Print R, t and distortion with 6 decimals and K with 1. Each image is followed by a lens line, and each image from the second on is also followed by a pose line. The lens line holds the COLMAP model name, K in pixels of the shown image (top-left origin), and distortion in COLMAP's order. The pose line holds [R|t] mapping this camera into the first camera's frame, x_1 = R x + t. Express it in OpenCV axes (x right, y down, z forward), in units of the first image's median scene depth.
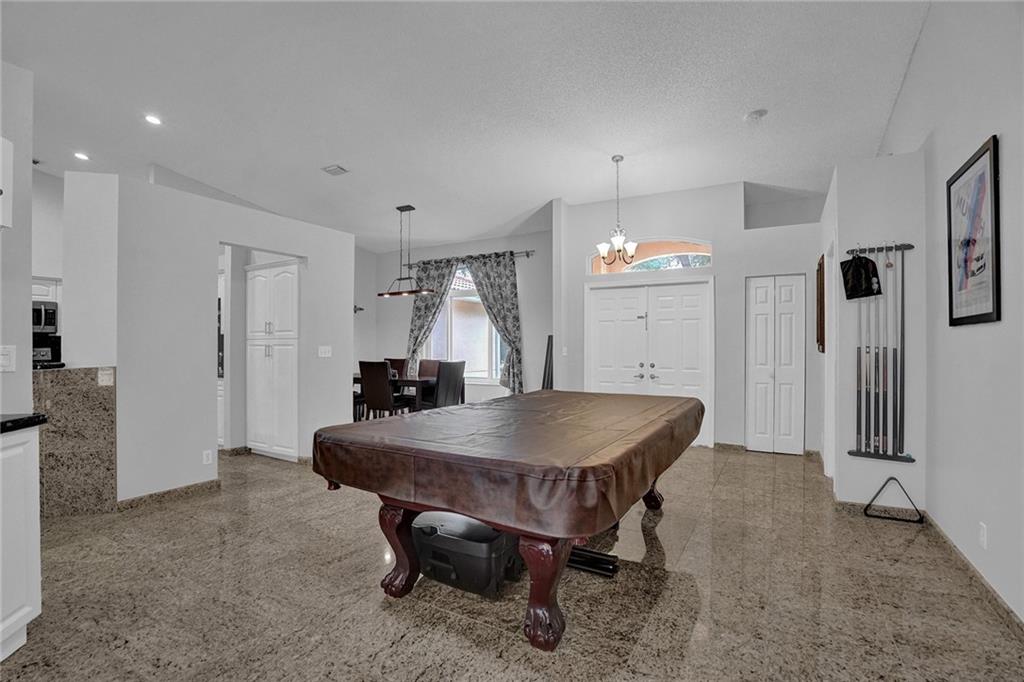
lens RADIAL K [[476.5, 0, 508.9], [0, 476.5, 345.2], [0, 0, 1]] dist [-0.059443, 0.023203]
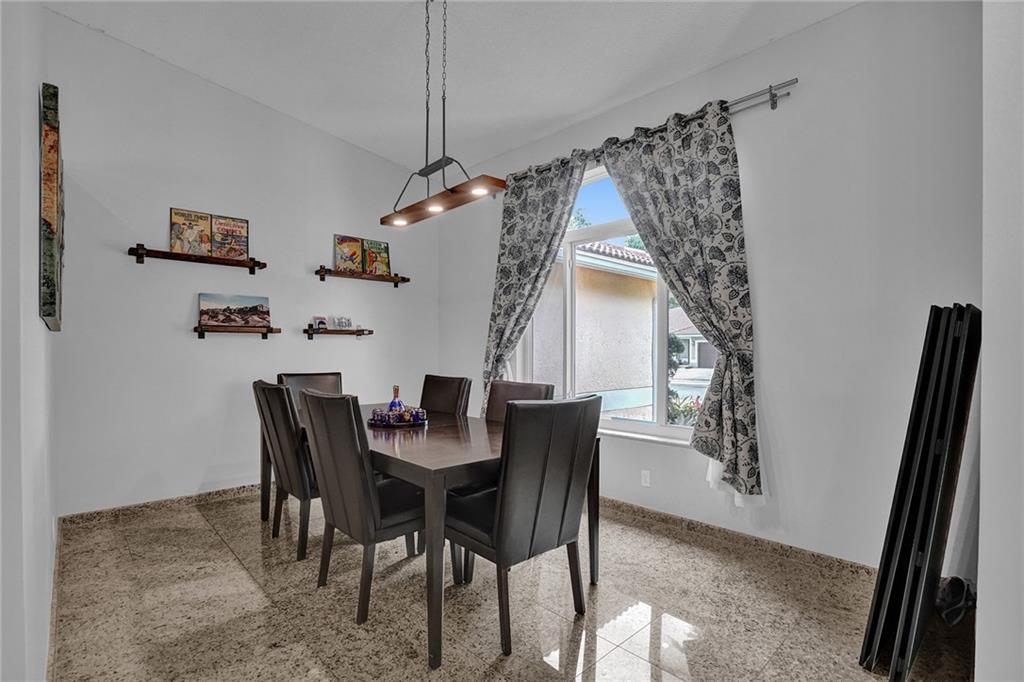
lens RADIAL K [[476.5, 0, 508.9], [0, 476.5, 345.2], [0, 0, 1]] dist [-0.059443, 0.023203]
pose [[0.957928, -0.001605, -0.287003, -0.051009], [0.000437, 0.999991, -0.004134, 0.000653], [0.287007, 0.003835, 0.957921, 0.580144]]
